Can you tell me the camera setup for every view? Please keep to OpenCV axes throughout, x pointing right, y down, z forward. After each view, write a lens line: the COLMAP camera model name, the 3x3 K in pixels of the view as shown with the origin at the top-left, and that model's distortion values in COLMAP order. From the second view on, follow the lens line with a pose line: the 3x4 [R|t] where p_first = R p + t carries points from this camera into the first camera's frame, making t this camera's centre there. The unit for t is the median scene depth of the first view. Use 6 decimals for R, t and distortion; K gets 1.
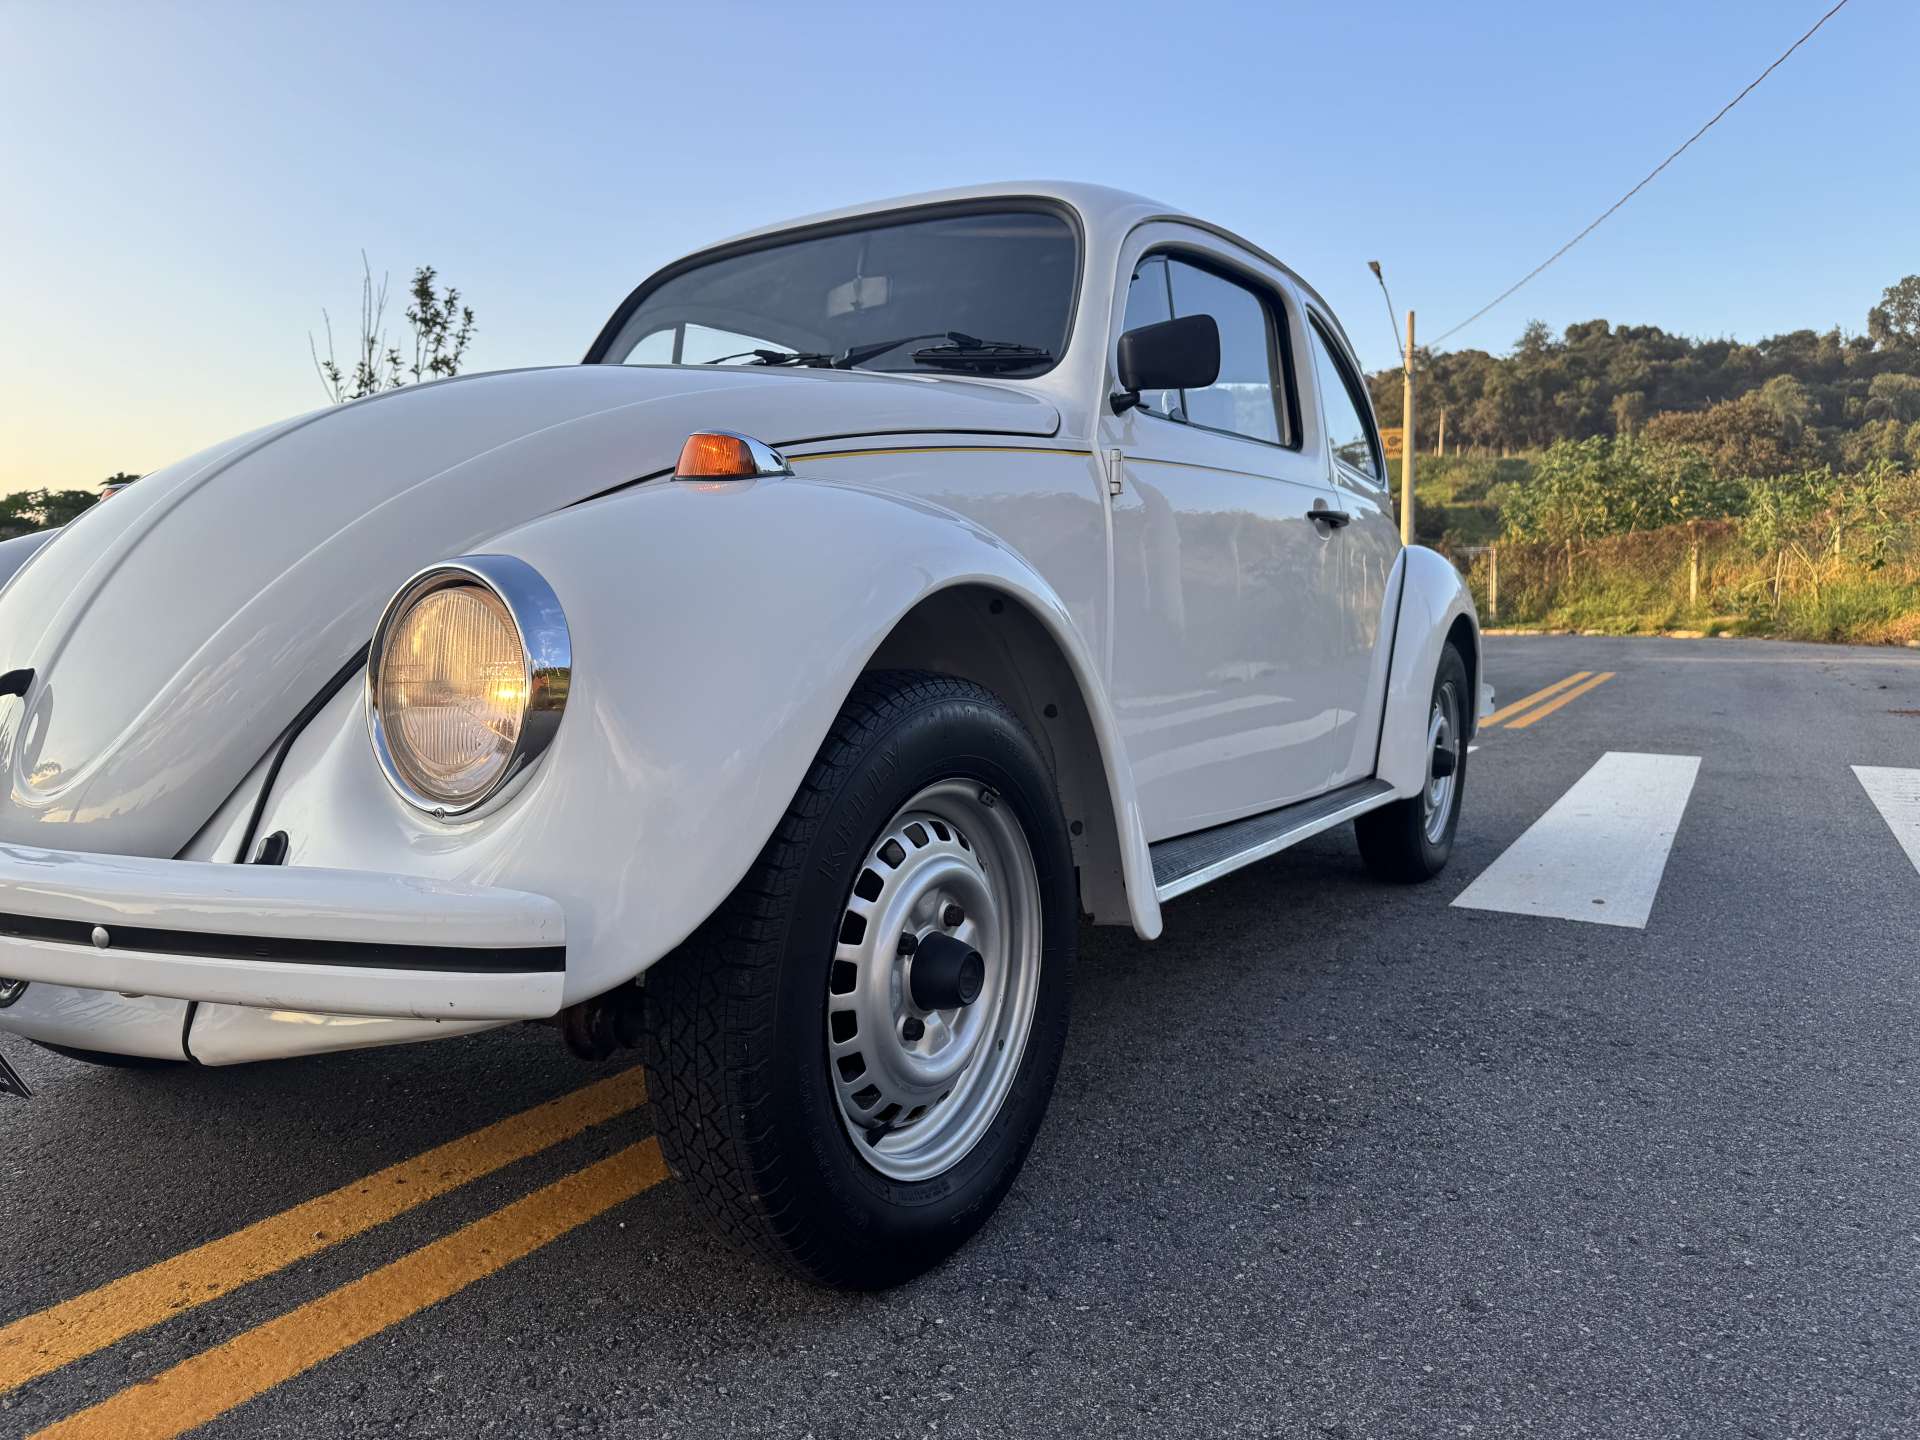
lens RADIAL K [[1369.4, 0, 968.4], [0, 1369.4, 714.5], [0, 0, 1]] dist [0.020921, -0.025240]
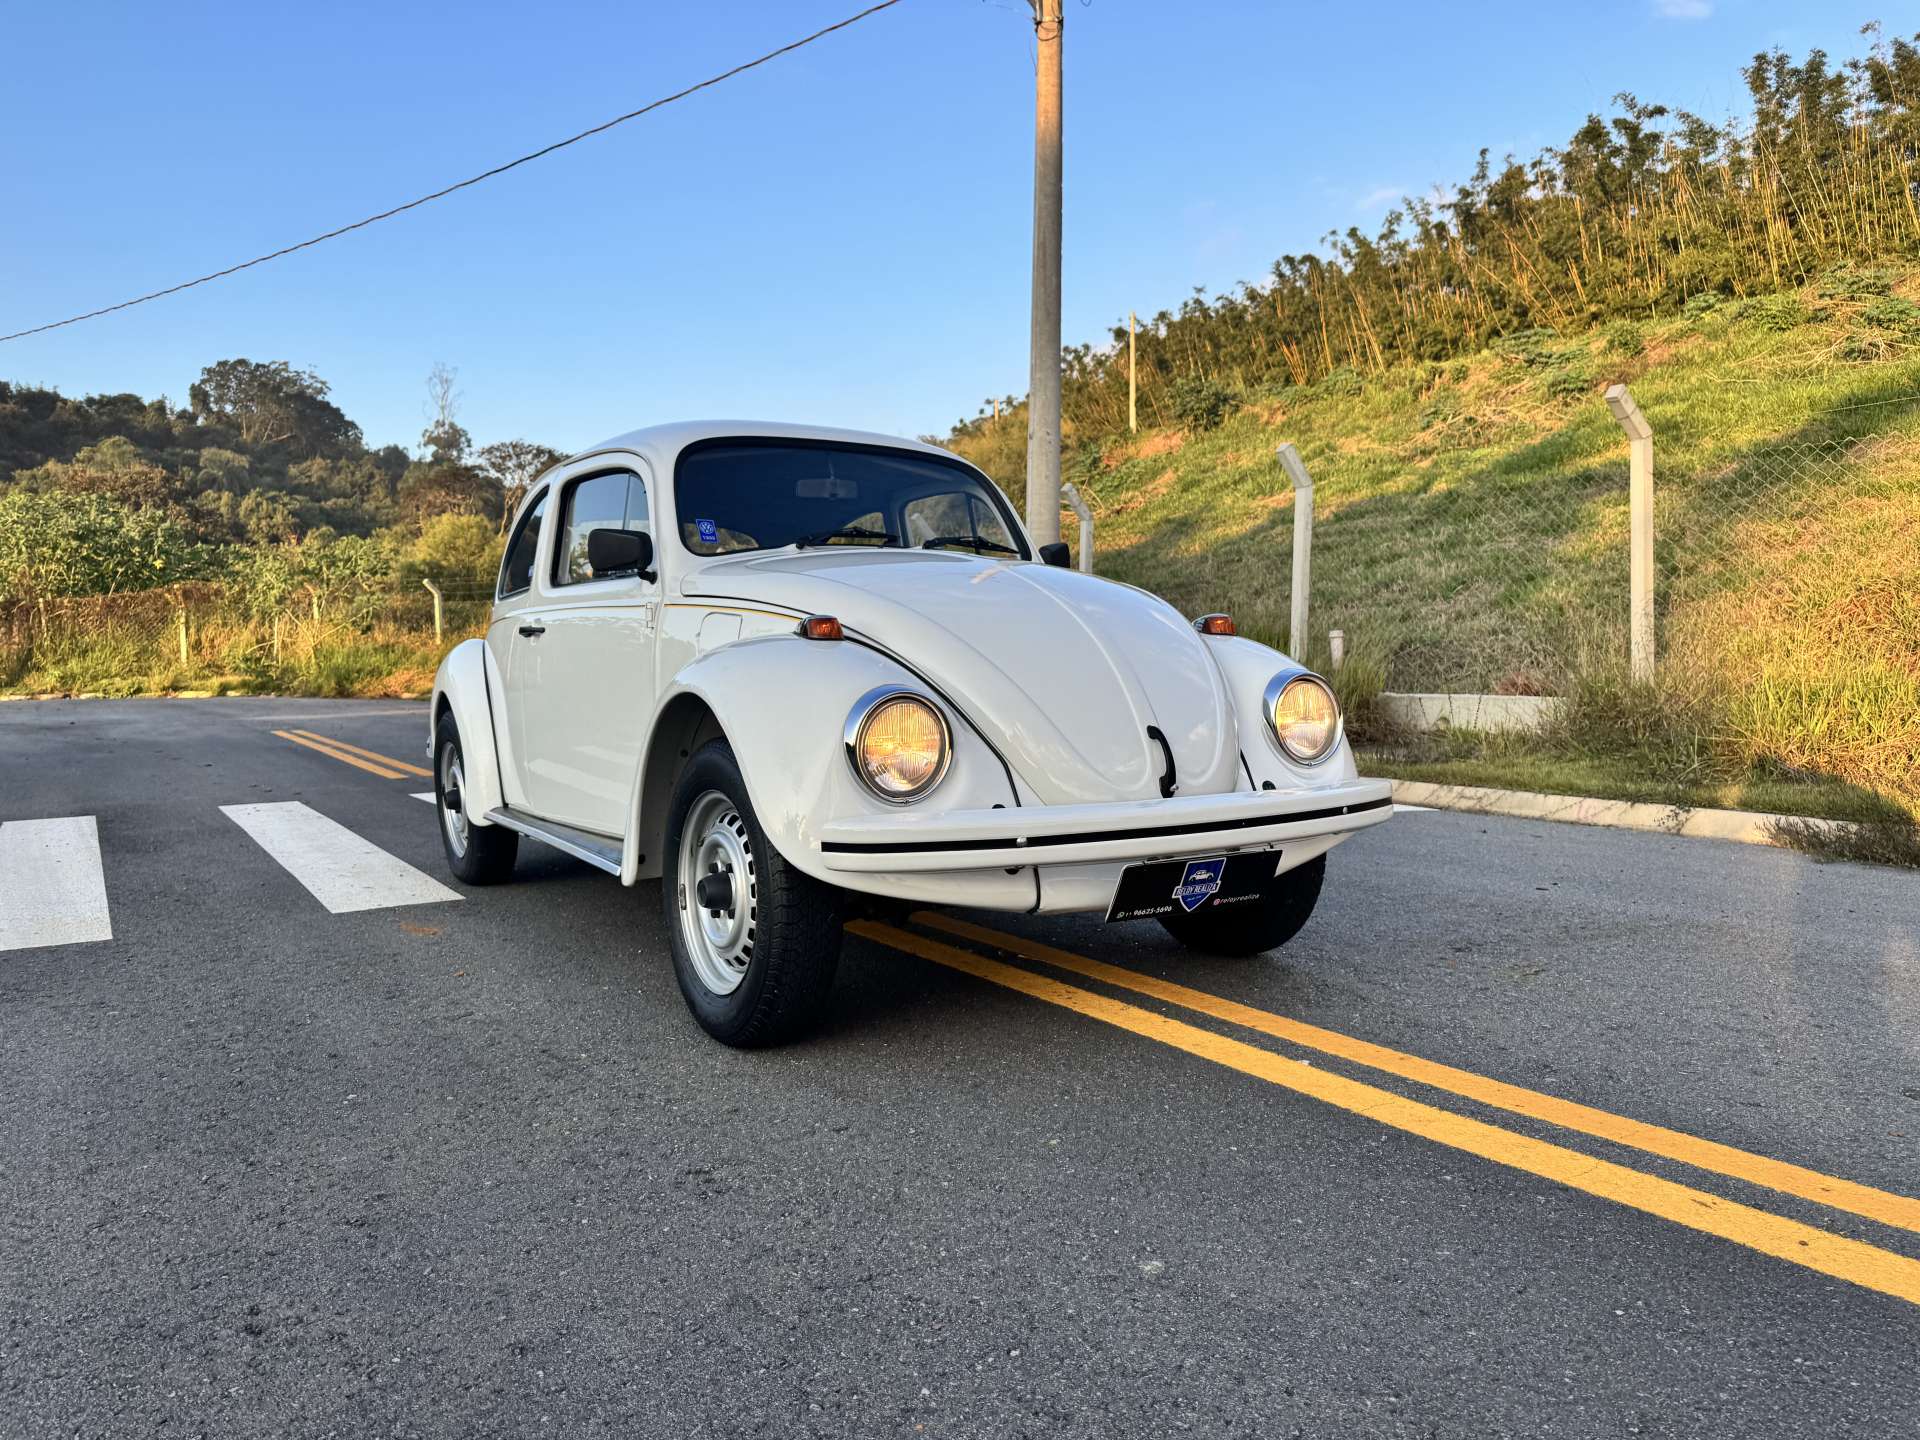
lens RADIAL K [[1366.3, 0, 956.3], [0, 1366.3, 712.7], [0, 0, 1]] dist [0.027473, -0.030470]
pose [[0.463064, -0.041979, 0.885330, -0.106007], [0.080203, 0.996764, 0.005314, -0.003393], [-0.882689, 0.068545, 0.464933, 0.011025]]
